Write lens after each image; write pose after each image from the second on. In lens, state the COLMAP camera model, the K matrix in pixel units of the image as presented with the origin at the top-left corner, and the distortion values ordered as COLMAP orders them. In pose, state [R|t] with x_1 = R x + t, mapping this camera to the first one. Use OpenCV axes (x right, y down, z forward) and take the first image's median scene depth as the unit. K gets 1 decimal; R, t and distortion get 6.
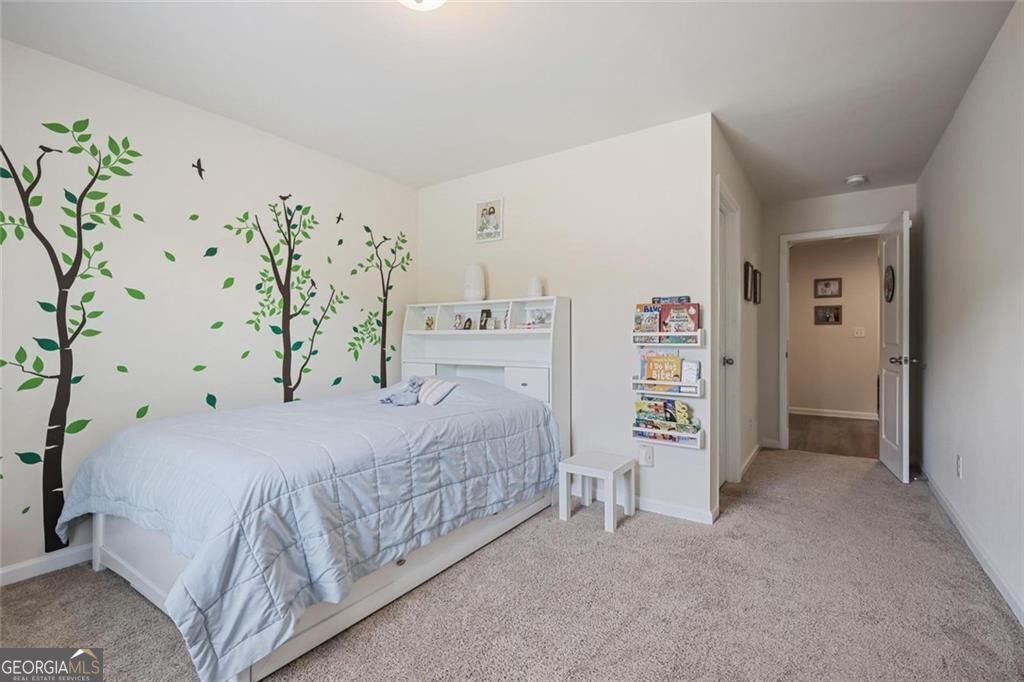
lens RADIAL K [[465.0, 0, 513.5], [0, 465.0, 338.9], [0, 0, 1]] dist [0.002131, 0.000296]
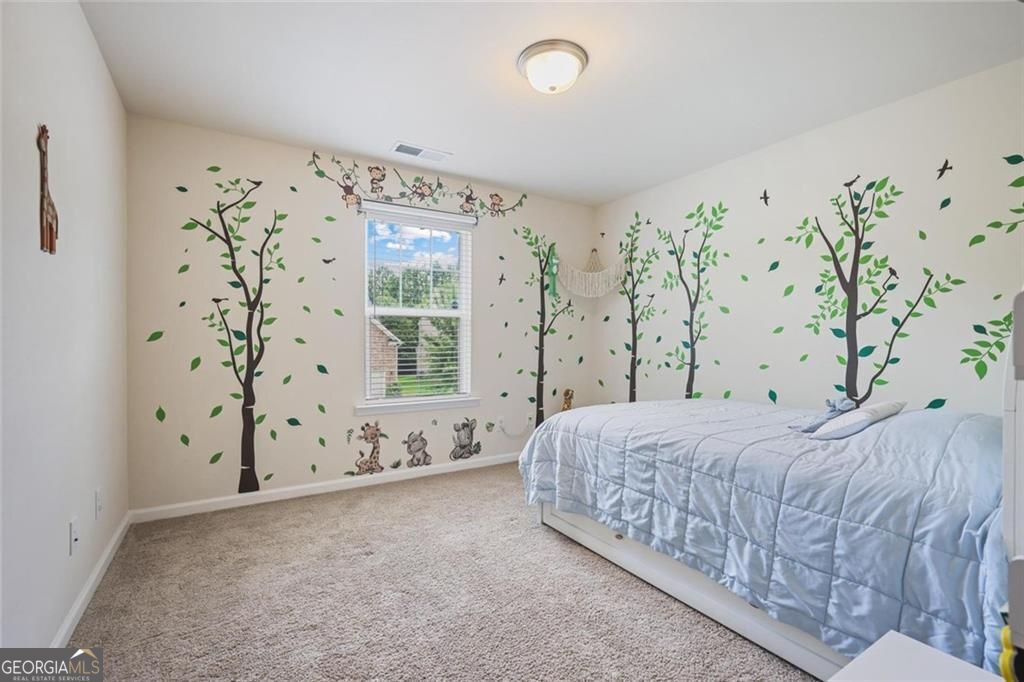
lens RADIAL K [[465.0, 0, 512.5], [0, 465.0, 342.6], [0, 0, 1]] dist [0.002131, 0.000296]
pose [[-0.401644, 0.003426, -0.915789, 0.613433], [-0.006063, 0.999961, 0.006400, -0.002451], [0.915776, 0.008123, -0.401608, 0.818508]]
